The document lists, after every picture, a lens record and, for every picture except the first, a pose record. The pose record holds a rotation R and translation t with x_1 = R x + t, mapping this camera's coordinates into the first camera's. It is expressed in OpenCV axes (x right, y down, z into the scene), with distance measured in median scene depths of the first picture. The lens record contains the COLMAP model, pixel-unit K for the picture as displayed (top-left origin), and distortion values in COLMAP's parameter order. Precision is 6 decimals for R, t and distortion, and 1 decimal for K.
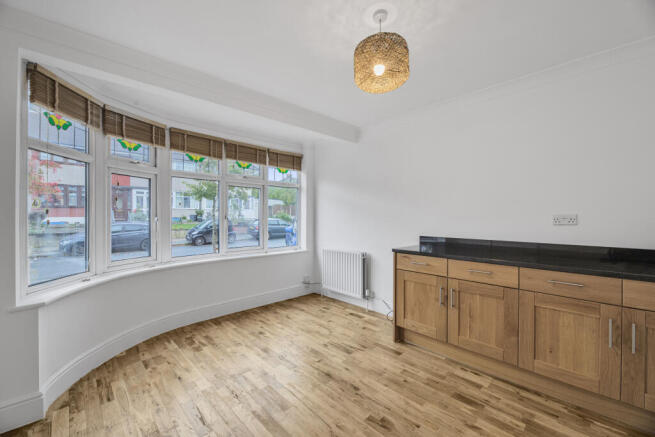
lens RADIAL K [[257.8, 0, 327.7], [0, 257.8, 217.8], [0, 0, 1]] dist [0.001067, 0.000015]
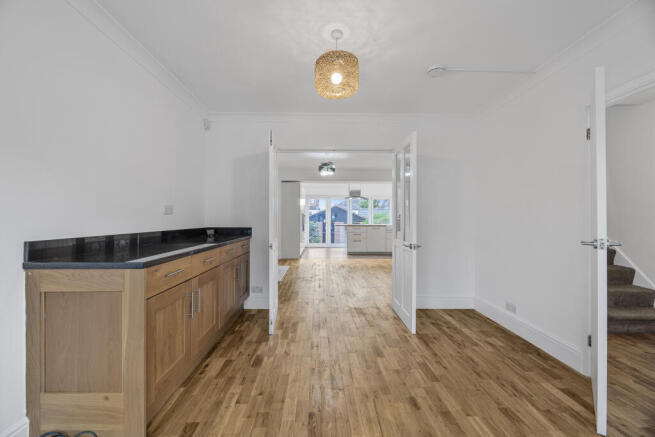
lens RADIAL K [[257.8, 0, 325.7], [0, 257.8, 216.9], [0, 0, 1]] dist [0.001067, 0.000015]
pose [[-0.731663, 0.001477, 0.681665, -0.478177], [-0.004142, 0.999970, -0.006612, 0.052895], [-0.681654, -0.007661, -0.731634, 1.604668]]
